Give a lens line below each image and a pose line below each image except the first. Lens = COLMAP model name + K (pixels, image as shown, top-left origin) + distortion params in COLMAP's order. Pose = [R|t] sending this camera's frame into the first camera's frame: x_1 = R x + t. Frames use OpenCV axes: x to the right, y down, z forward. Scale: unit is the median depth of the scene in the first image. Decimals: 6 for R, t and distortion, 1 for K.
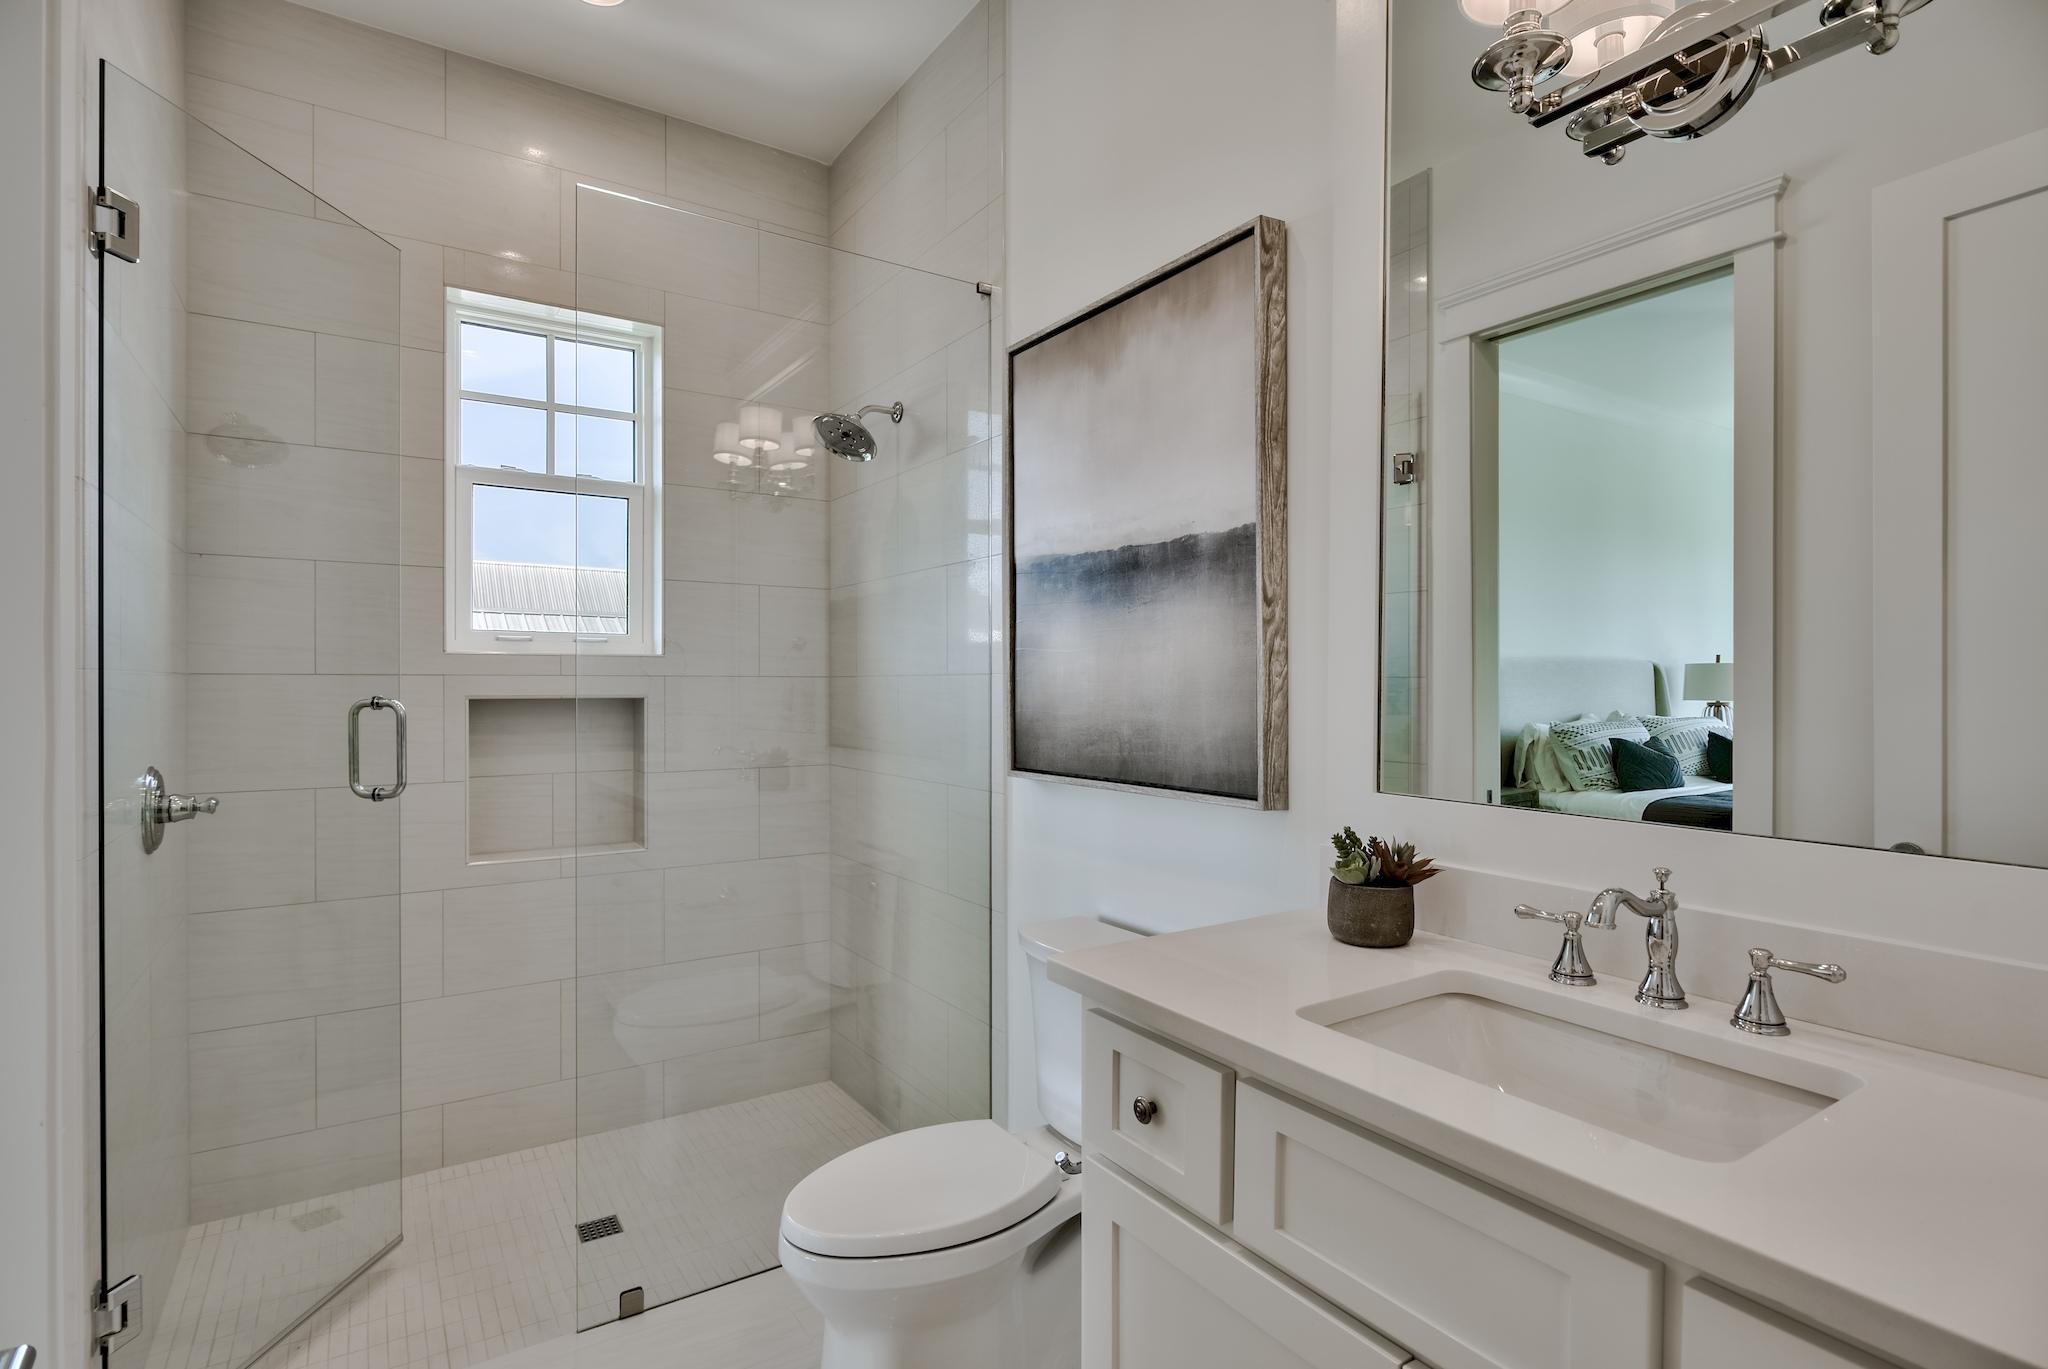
lens RADIAL K [[1002.9, 0, 1024.0], [0, 1002.9, 684.5], [0, 0, 1]] dist [-0.001498, -0.001170]
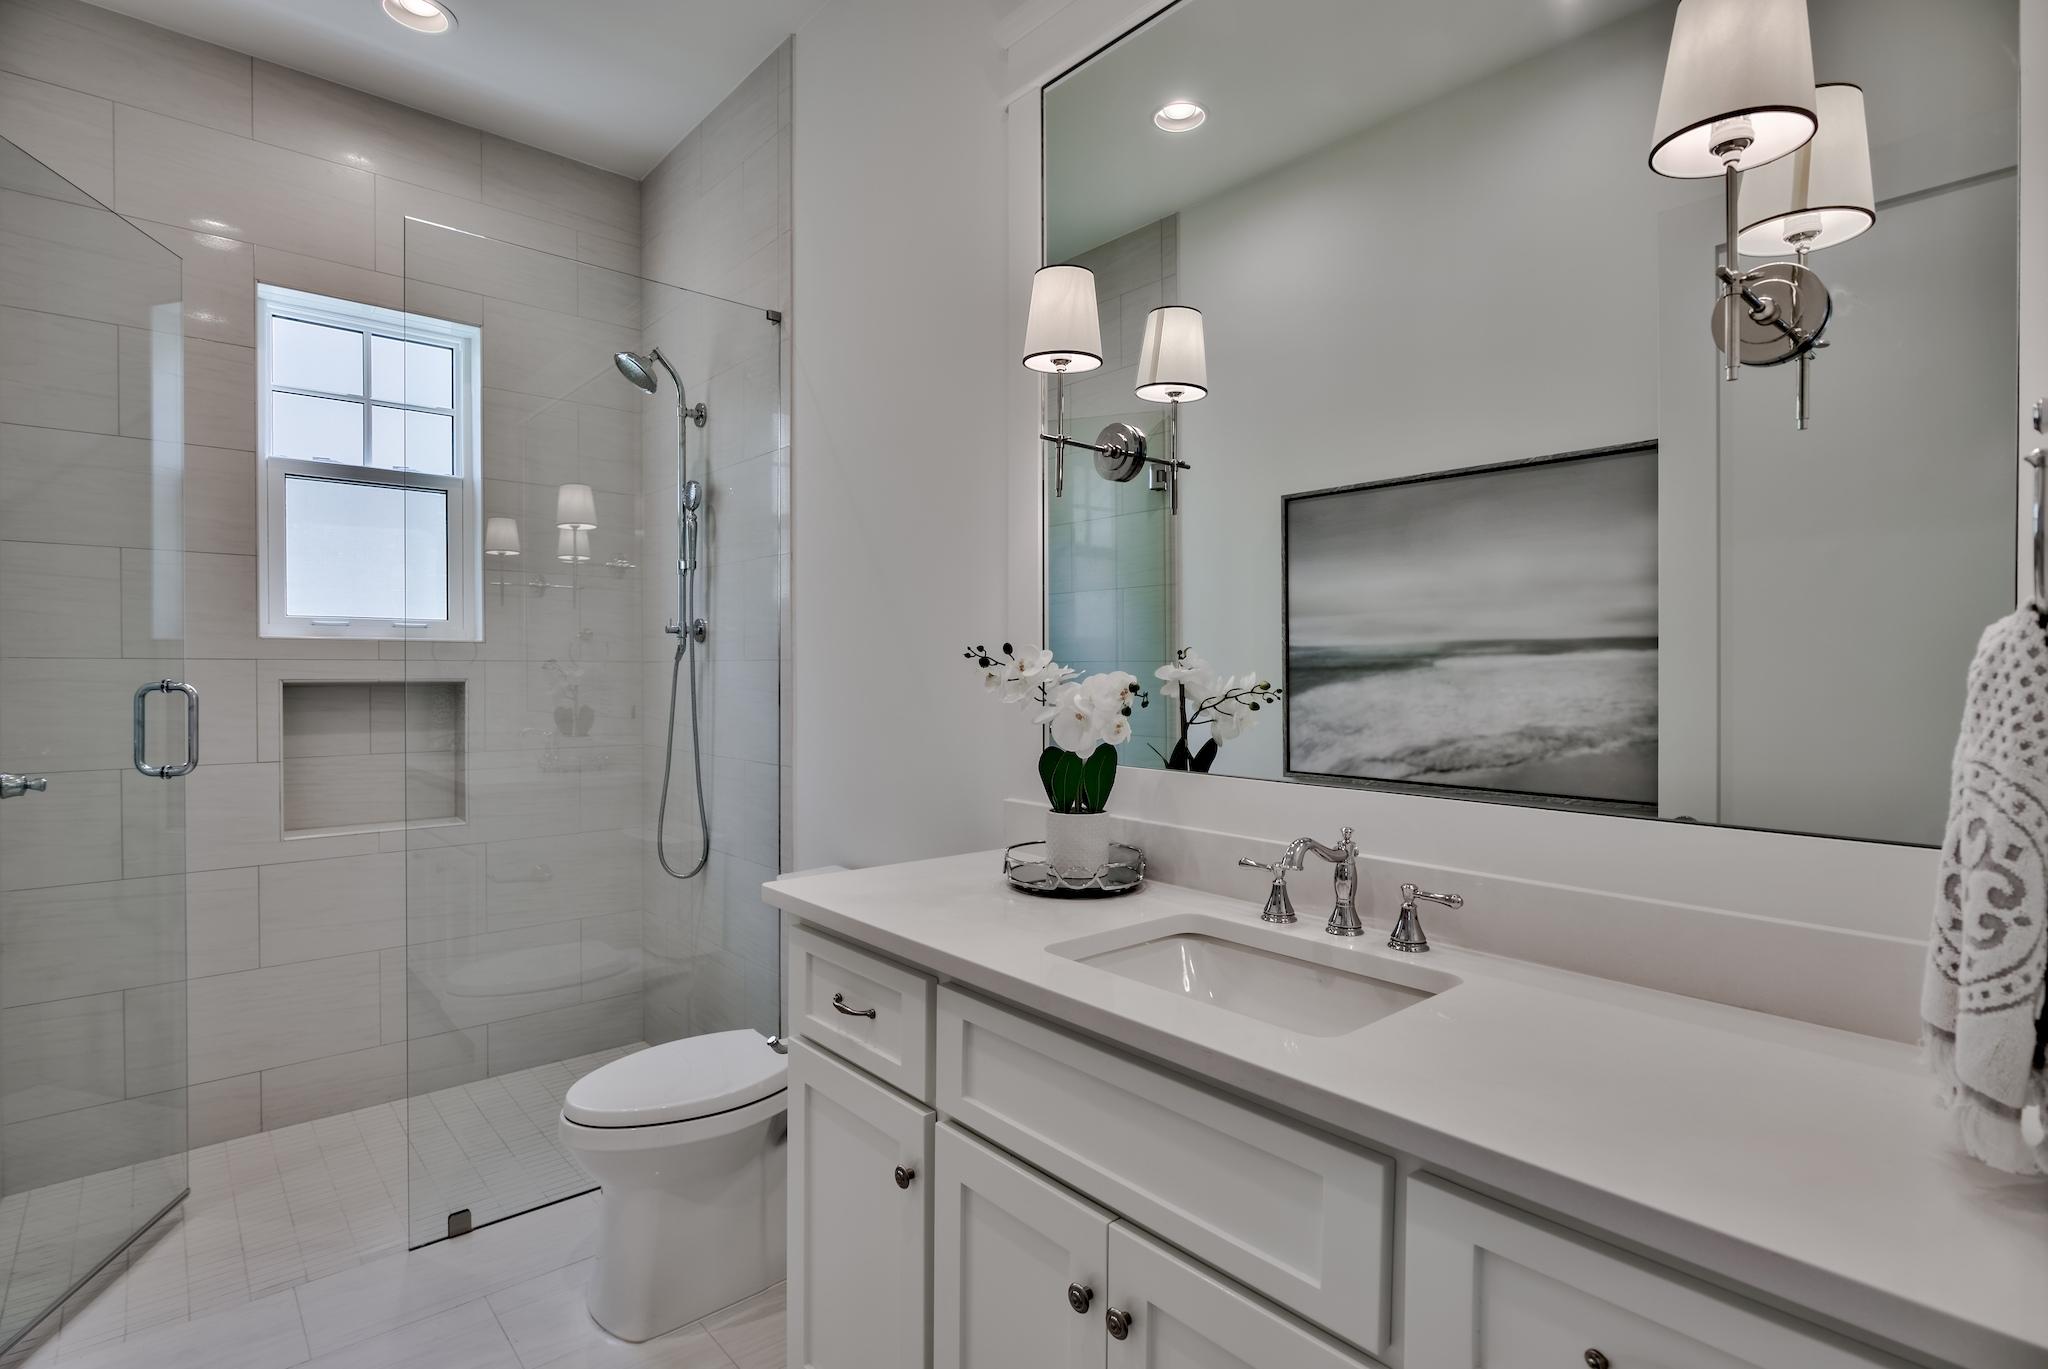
lens RADIAL K [[1023.7, 0, 1029.7], [0, 1023.7, 692.8], [0, 0, 1]] dist [-0.091382, 0.061027]
pose [[0.989854, -0.002723, 0.142061, 0.067354], [-0.001096, 0.999640, 0.026793, -0.006349], [-0.142083, -0.026677, 0.989495, -0.136476]]
